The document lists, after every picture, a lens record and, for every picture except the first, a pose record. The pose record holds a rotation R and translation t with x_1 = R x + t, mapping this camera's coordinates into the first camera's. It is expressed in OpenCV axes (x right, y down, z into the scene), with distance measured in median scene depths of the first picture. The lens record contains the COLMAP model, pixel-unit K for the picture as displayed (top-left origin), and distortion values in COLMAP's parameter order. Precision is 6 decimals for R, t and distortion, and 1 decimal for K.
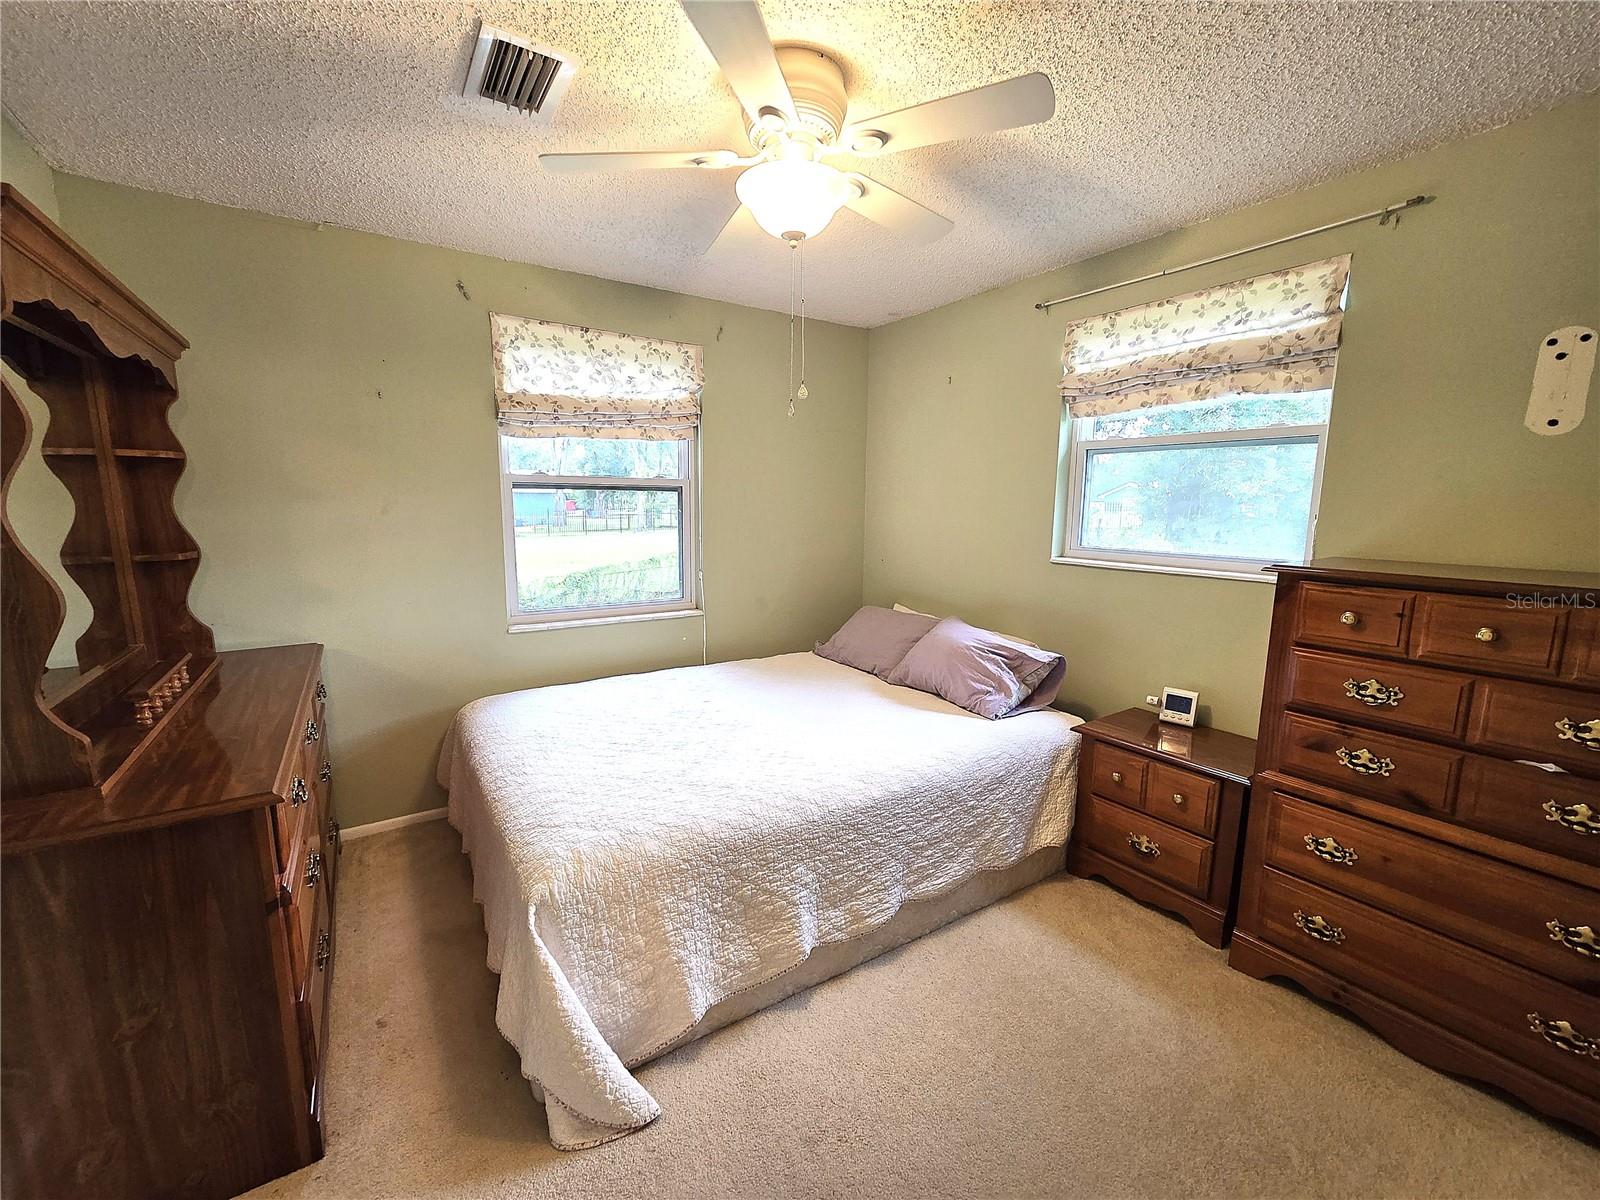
lens RADIAL K [[657.7, 0, 790.6], [0, 657.7, 600.1], [0, 0, 1]] dist [0.002562, 0.000165]
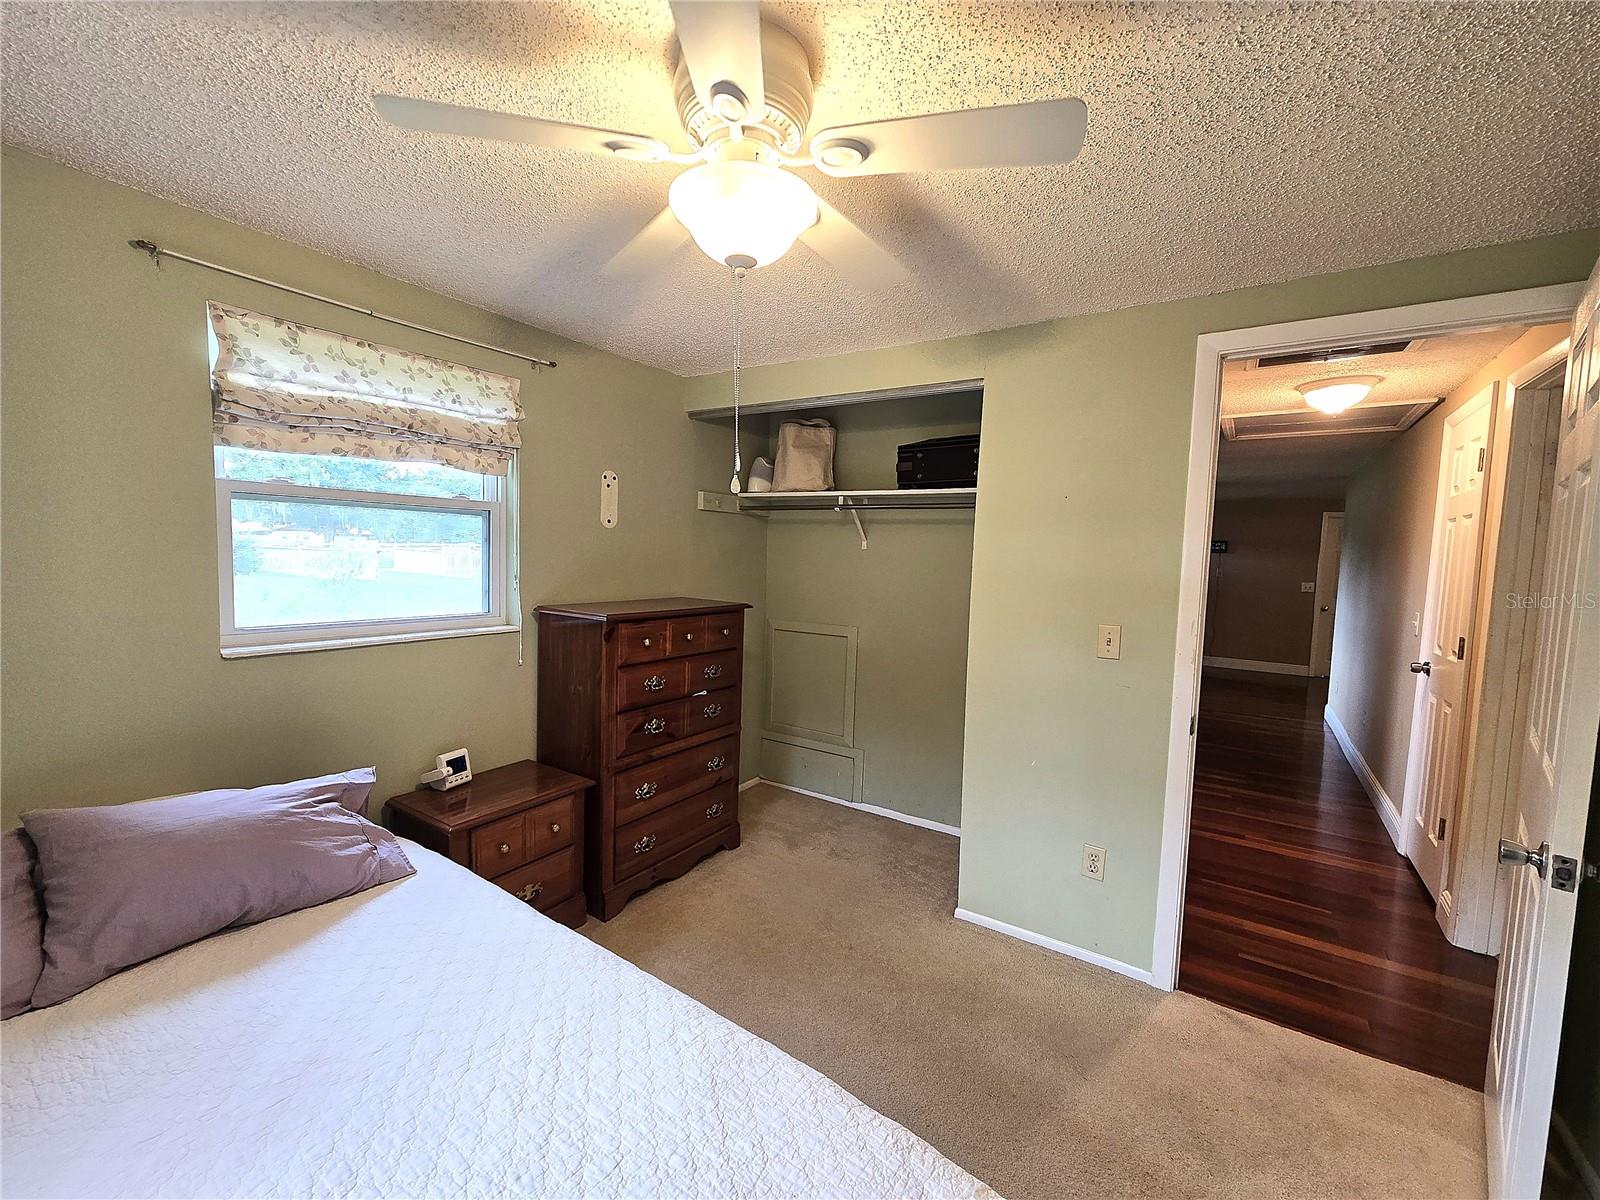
lens RADIAL K [[657.7, 0, 790.6], [0, 657.7, 600.1], [0, 0, 1]] dist [0.002562, 0.000165]
pose [[-0.379758, -0.090488, 0.920650, -0.540998], [0.104740, 0.984599, 0.139977, -0.190862], [-0.919137, 0.149586, -0.364432, 0.918551]]
